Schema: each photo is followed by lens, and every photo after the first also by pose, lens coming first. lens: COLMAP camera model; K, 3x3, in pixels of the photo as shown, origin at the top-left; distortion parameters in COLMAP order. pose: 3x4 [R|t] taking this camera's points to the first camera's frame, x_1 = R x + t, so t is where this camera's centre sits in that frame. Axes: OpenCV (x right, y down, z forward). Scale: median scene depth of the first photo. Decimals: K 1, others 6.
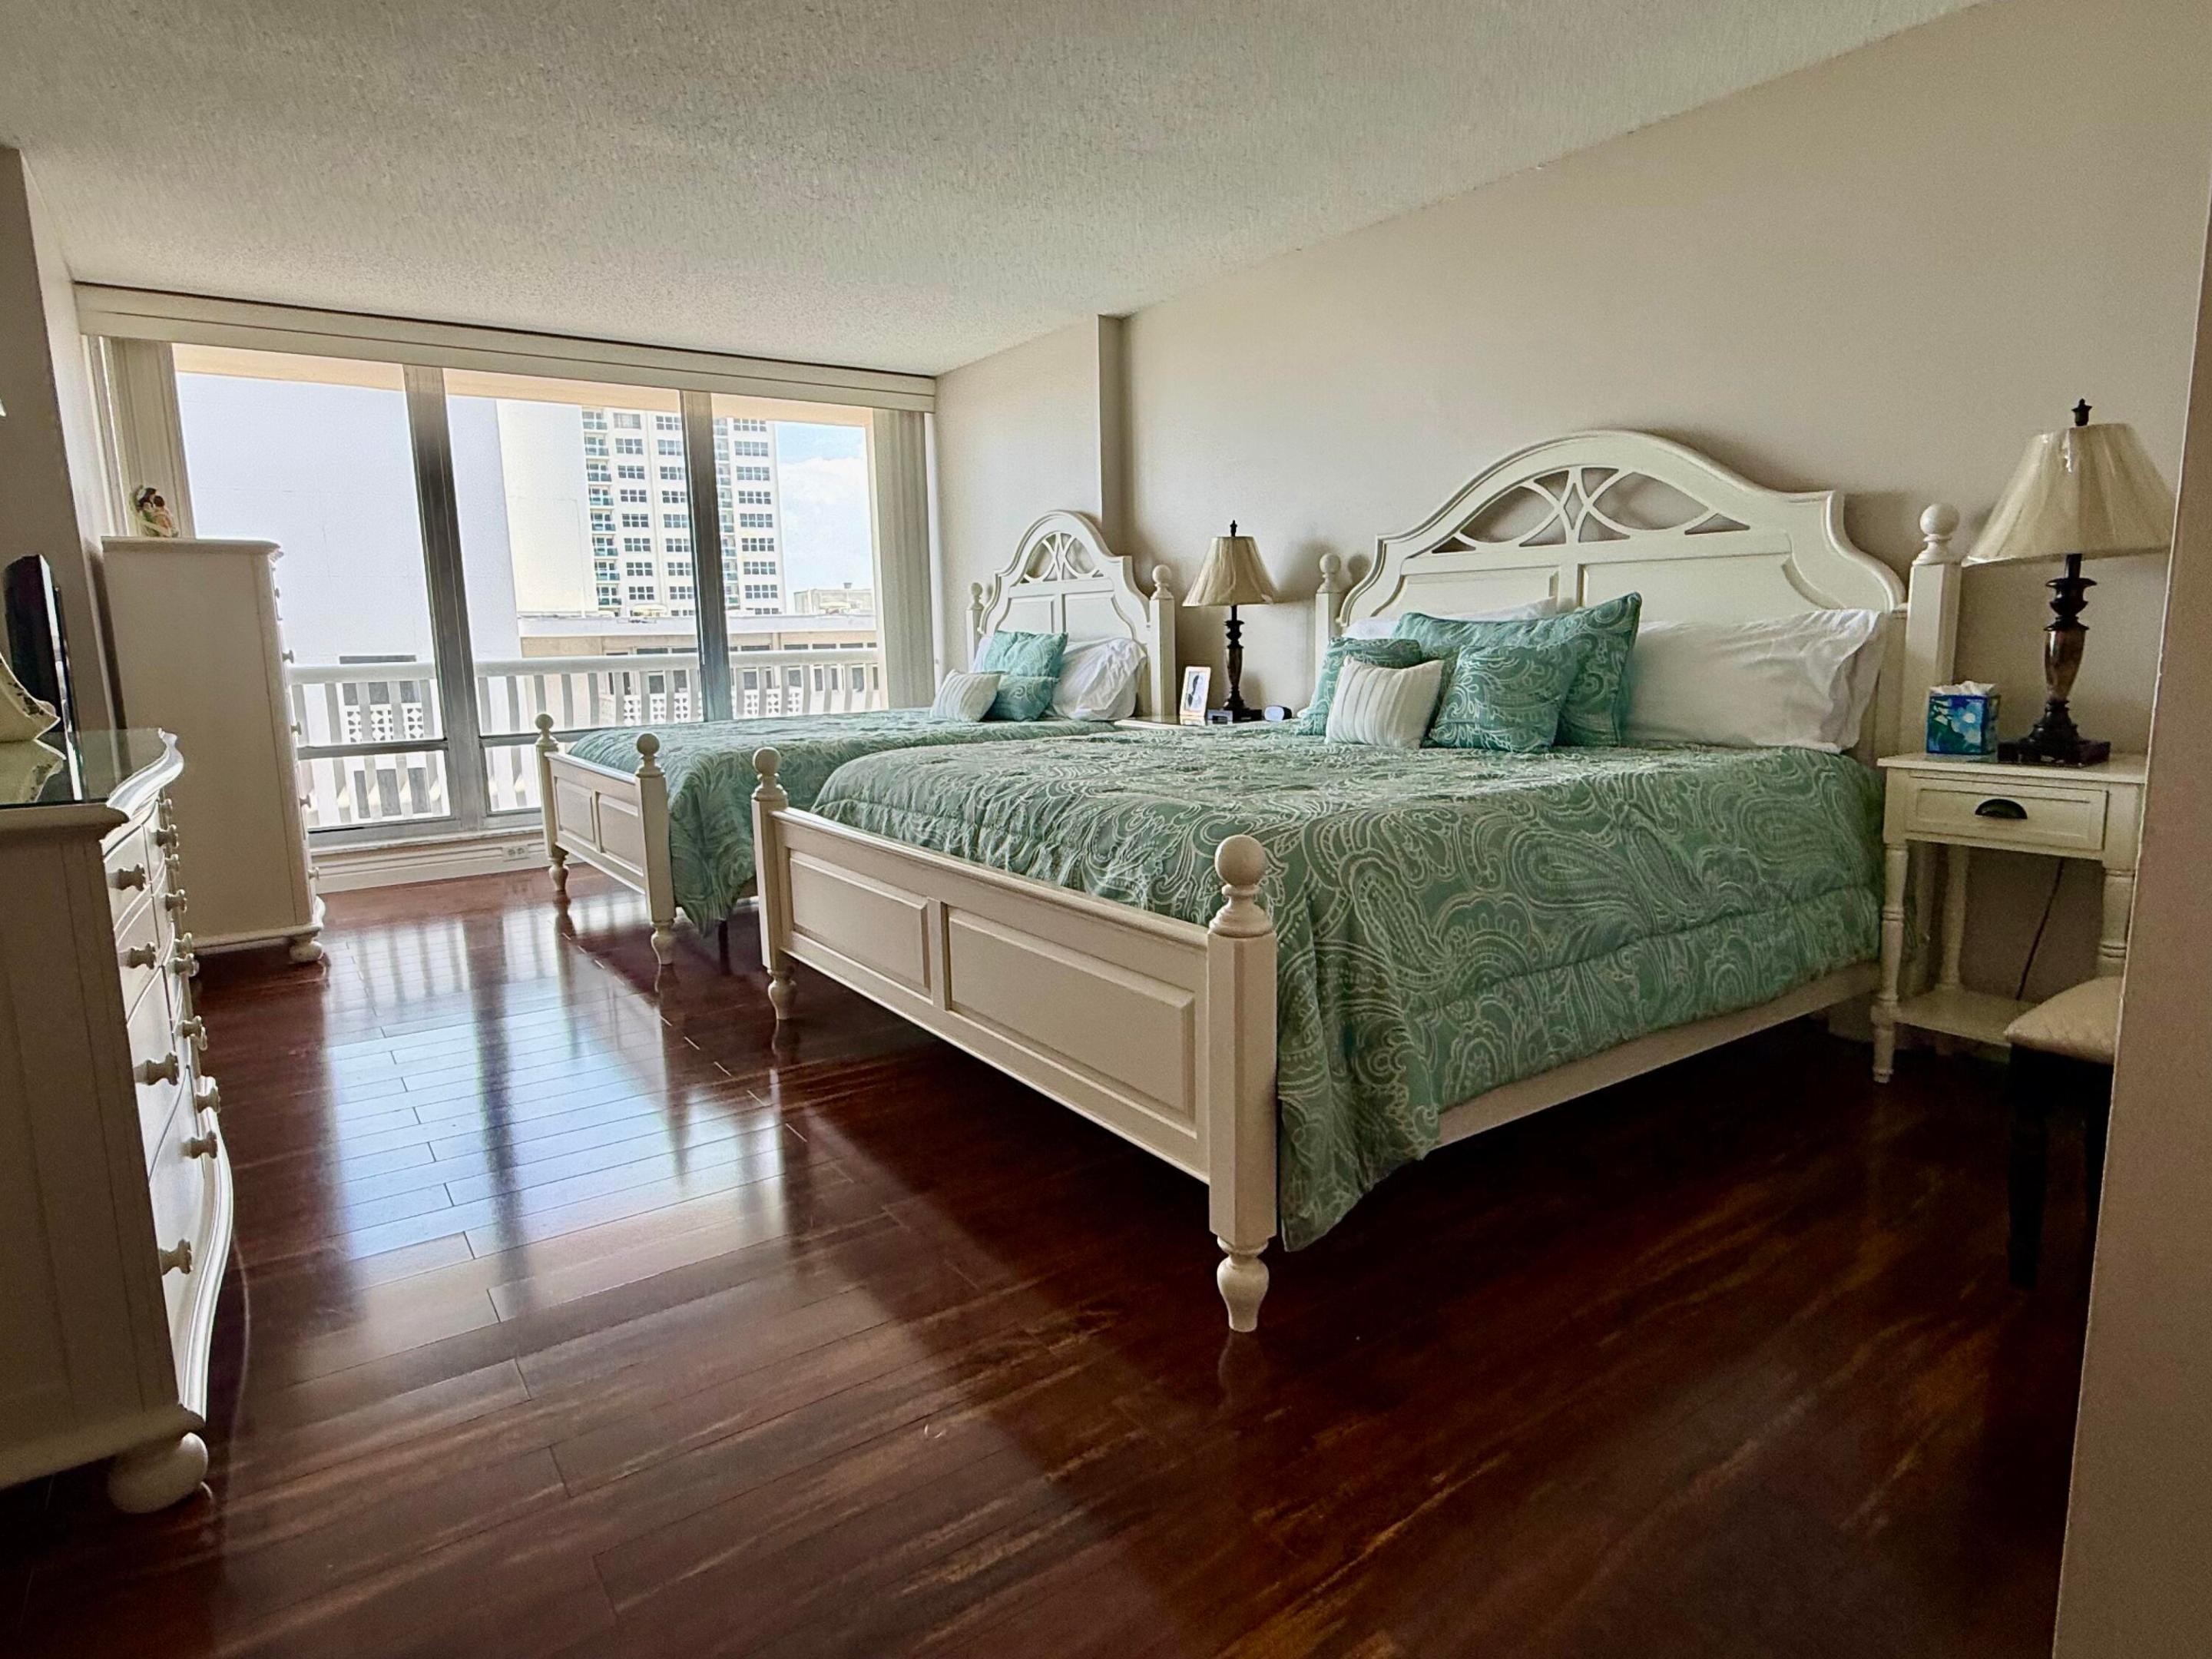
lens RADIAL K [[1228.0, 0, 1106.0], [0, 1228.0, 829.5], [0, 0, 1]] dist [0.002442, 0.001028]
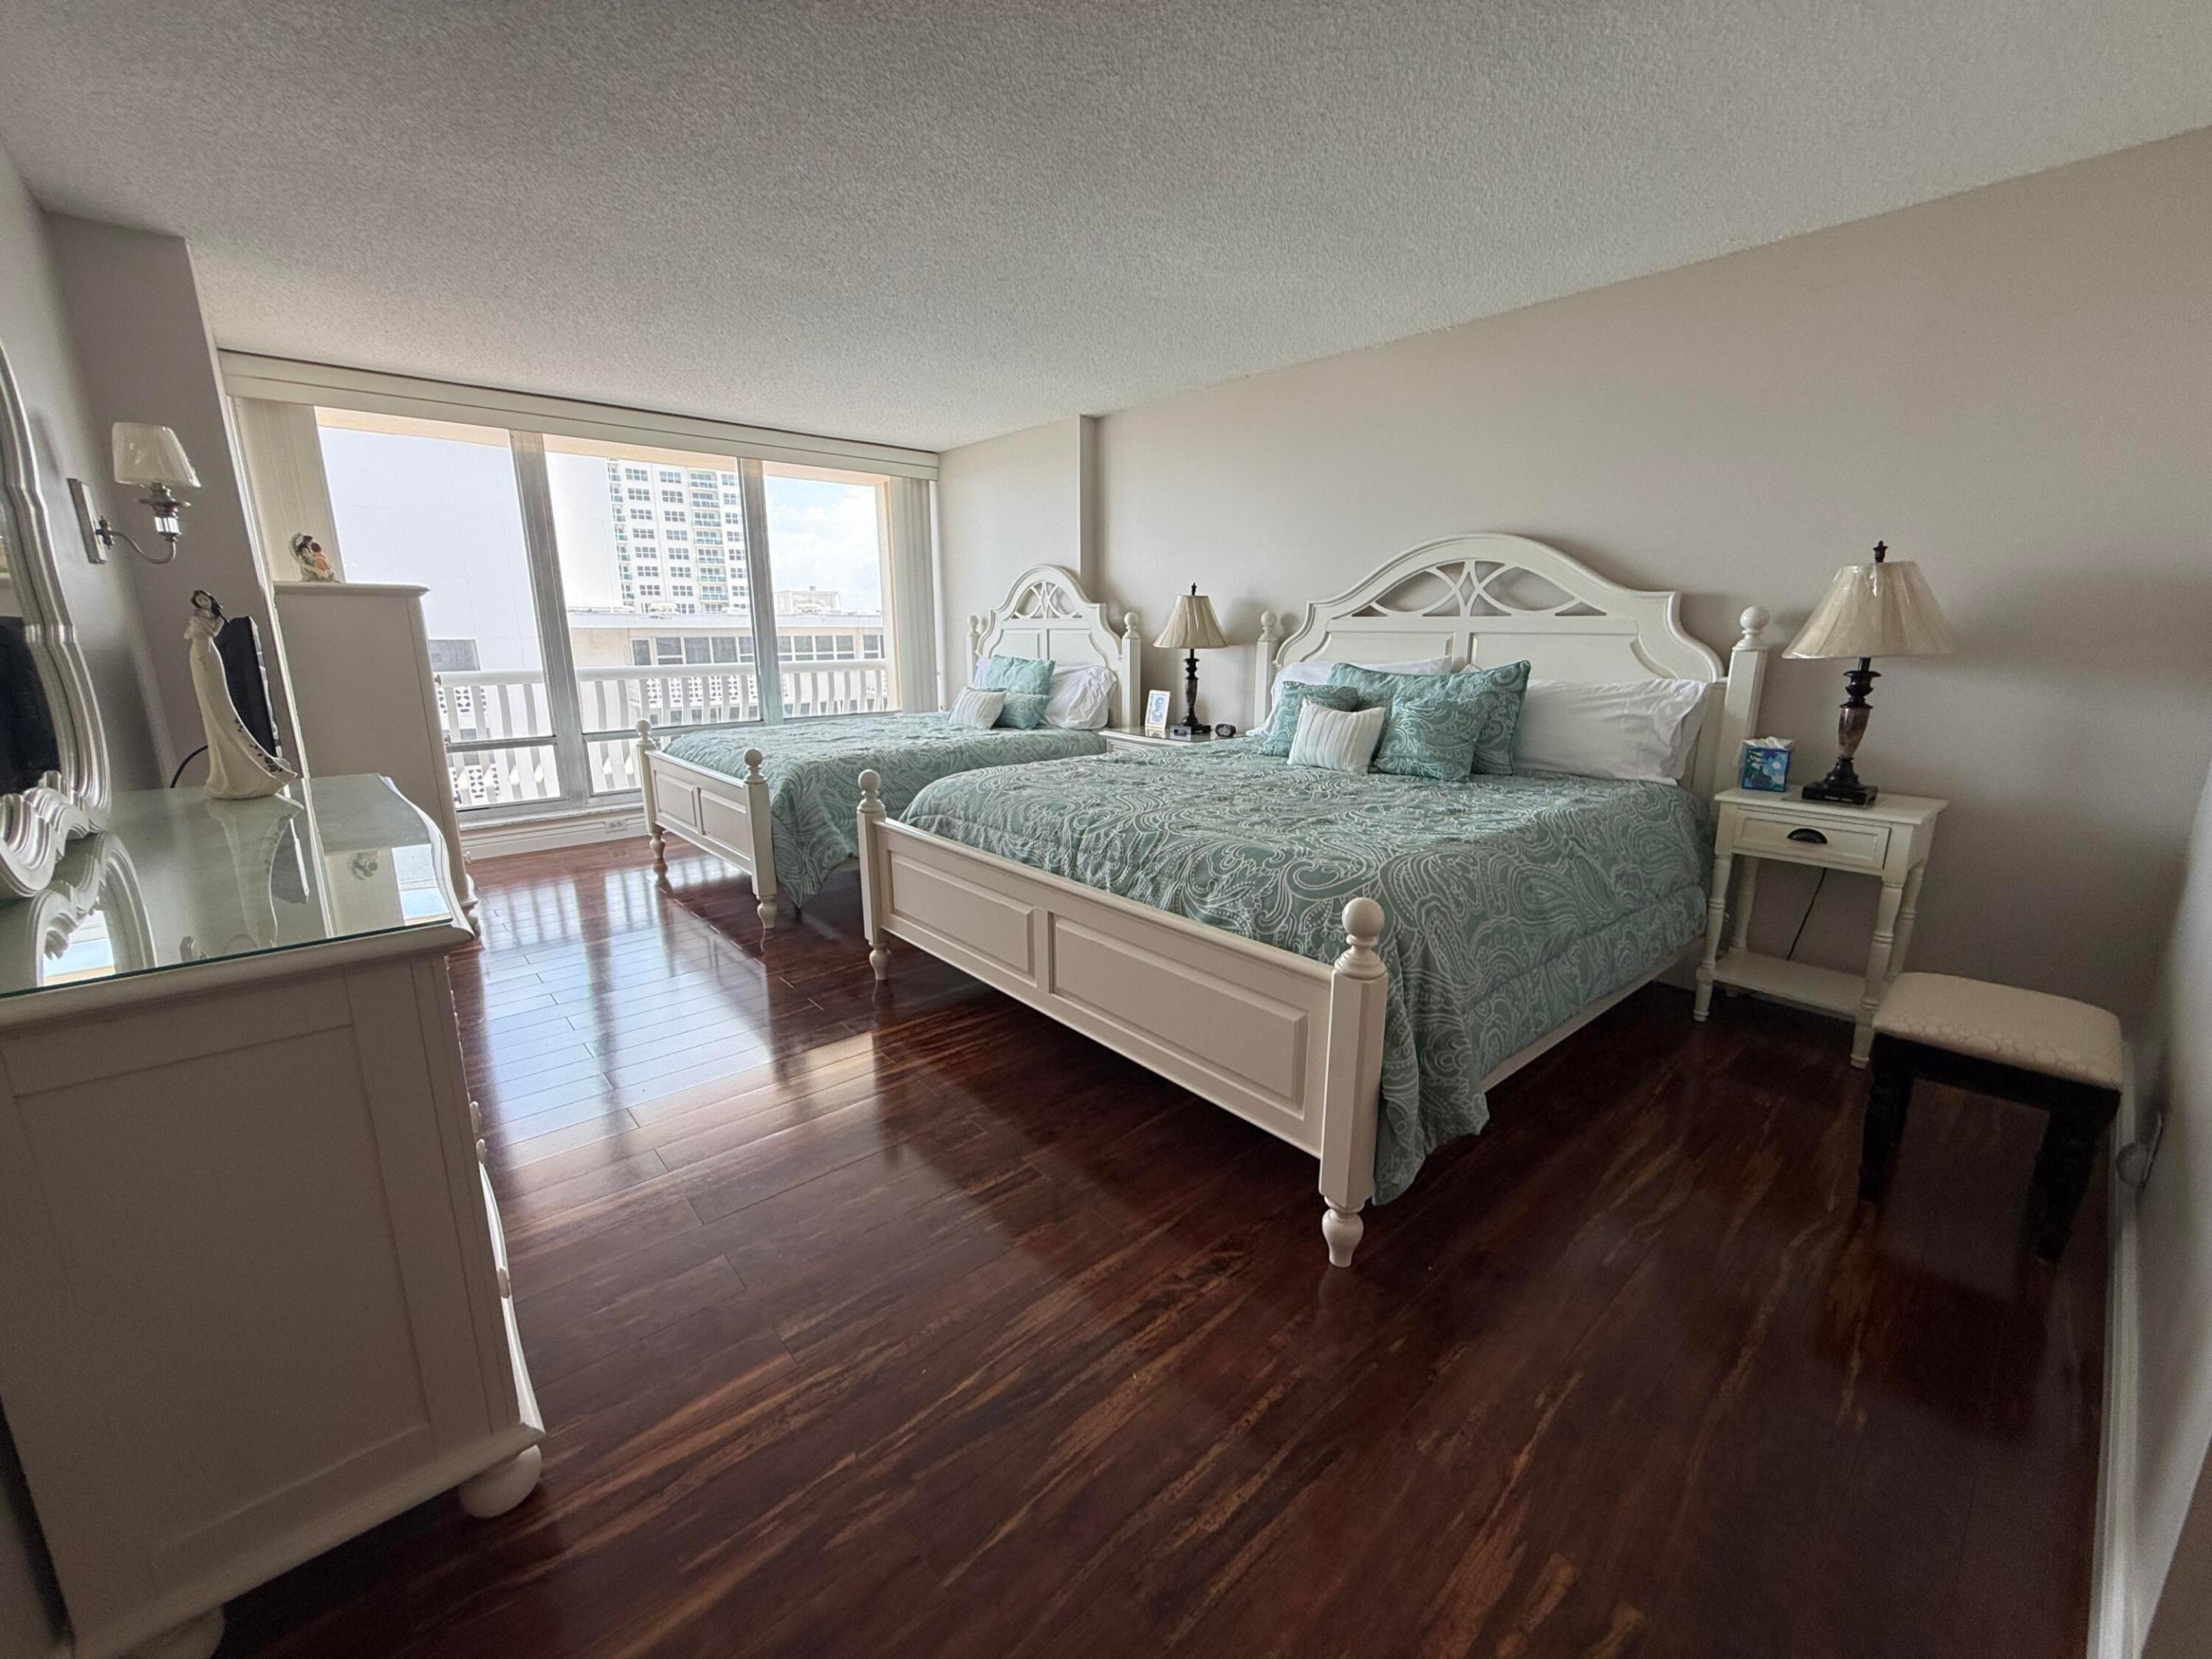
lens RADIAL K [[880.4, 0, 1106.0], [0, 880.4, 829.5], [0, 0, 1]] dist [0.002061, 0.000163]
pose [[0.993843, -0.004468, 0.110708, -0.152452], [-0.002732, 0.997895, 0.064793, -0.074068], [-0.110765, -0.064696, 0.991739, 0.078624]]
